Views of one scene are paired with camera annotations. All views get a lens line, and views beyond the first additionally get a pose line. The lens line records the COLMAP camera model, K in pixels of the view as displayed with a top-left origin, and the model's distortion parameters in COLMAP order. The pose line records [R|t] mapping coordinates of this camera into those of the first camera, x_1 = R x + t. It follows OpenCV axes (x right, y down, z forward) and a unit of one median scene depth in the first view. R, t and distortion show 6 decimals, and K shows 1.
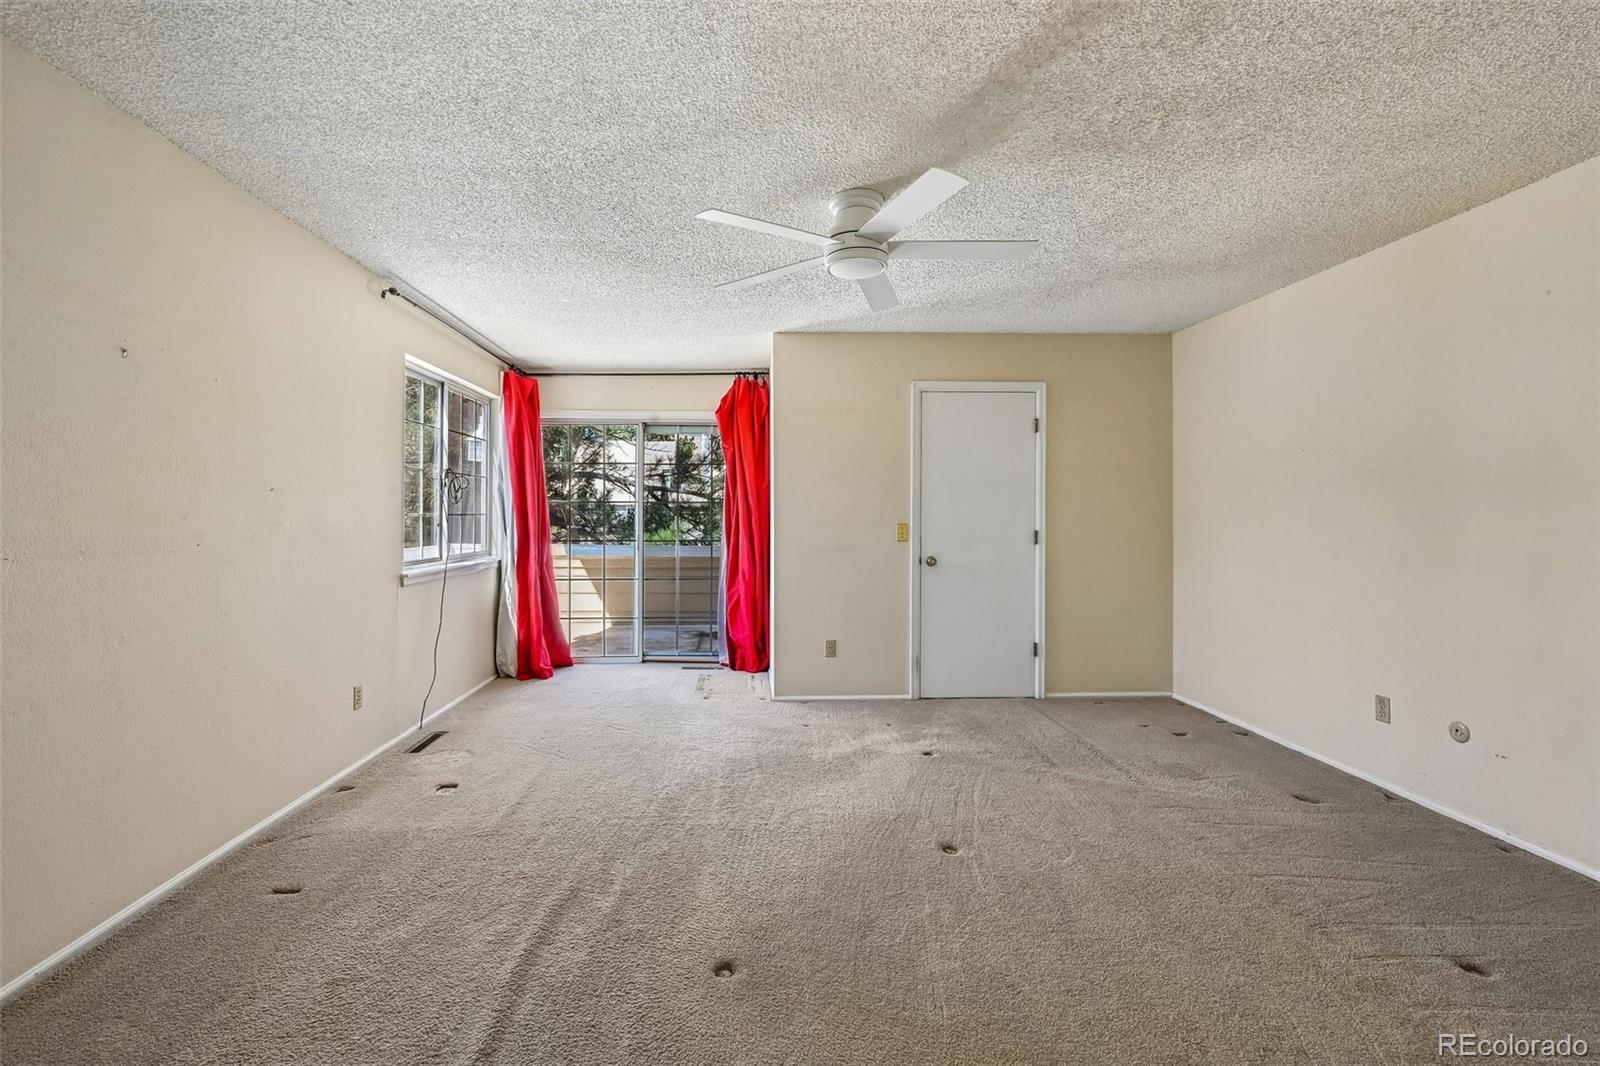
lens RADIAL K [[670.4, 0, 800.0], [0, 670.4, 521.8], [0, 0, 1]] dist [-0.000106, 0.000667]
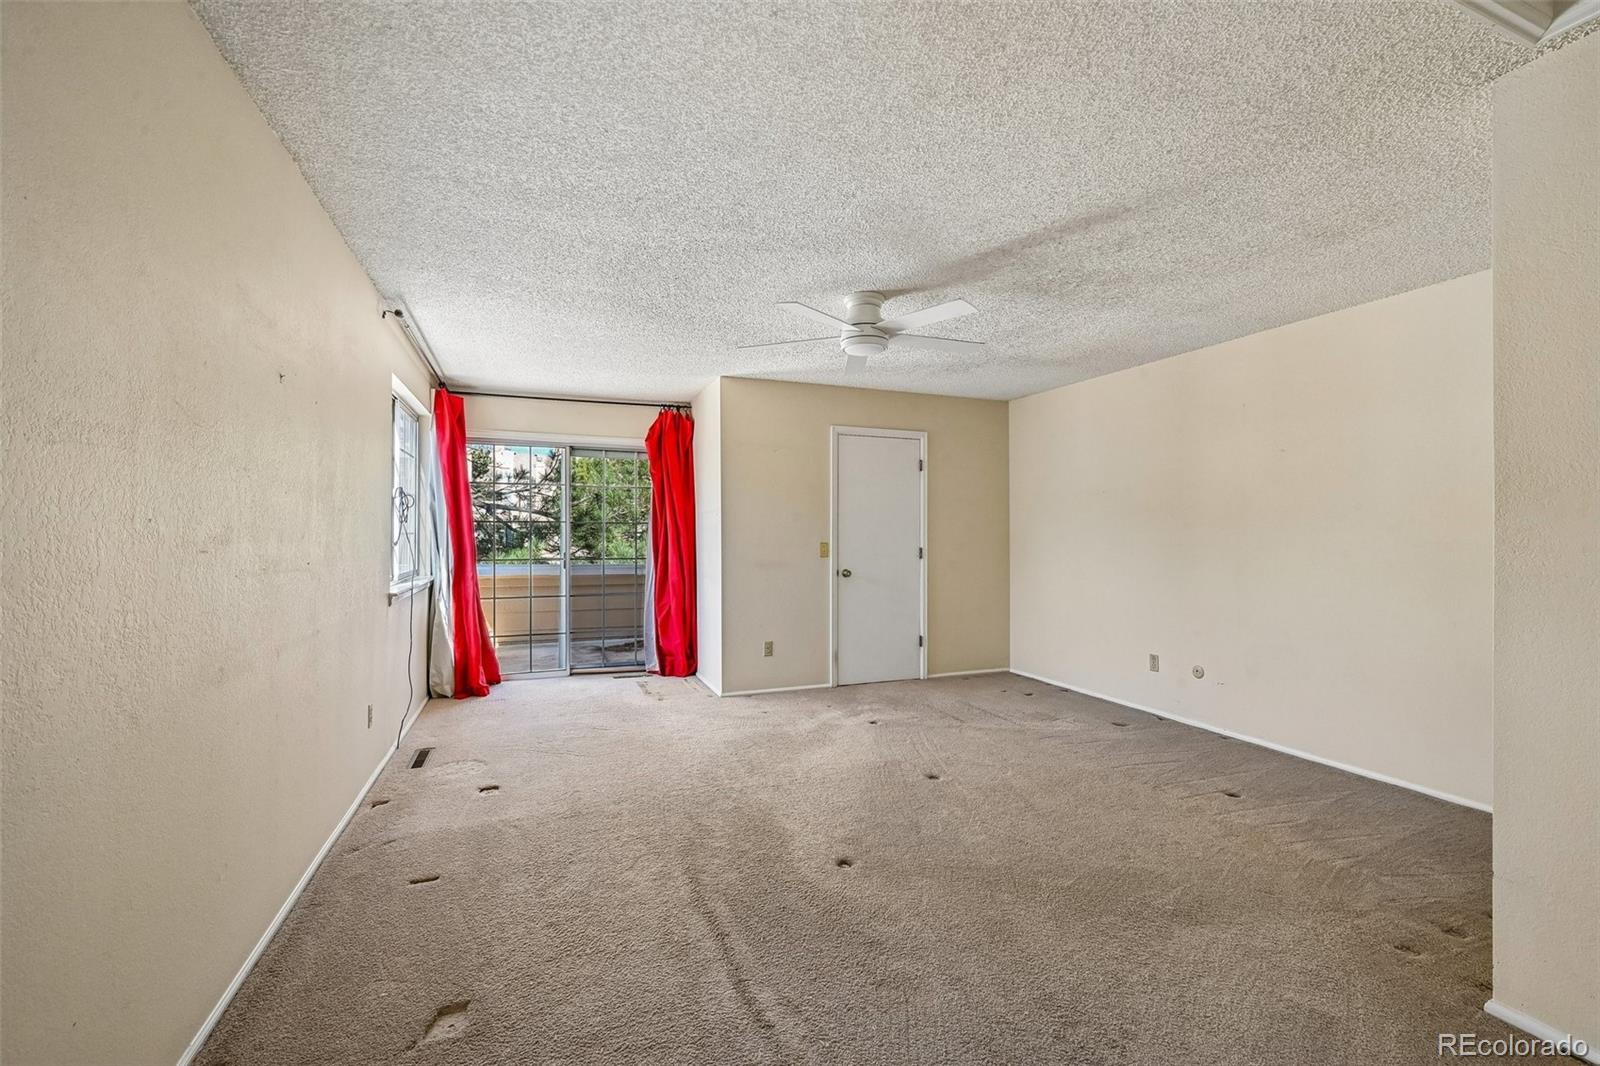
lens RADIAL K [[670.4, 0, 797.0], [0, 670.4, 537.9], [0, 0, 1]] dist [-0.000106, 0.000667]
pose [[0.941569, 0.001742, 0.336817, -0.368680], [-0.000069, 0.999988, -0.004980, 0.000649], [-0.336821, 0.004665, 0.941557, -0.151034]]
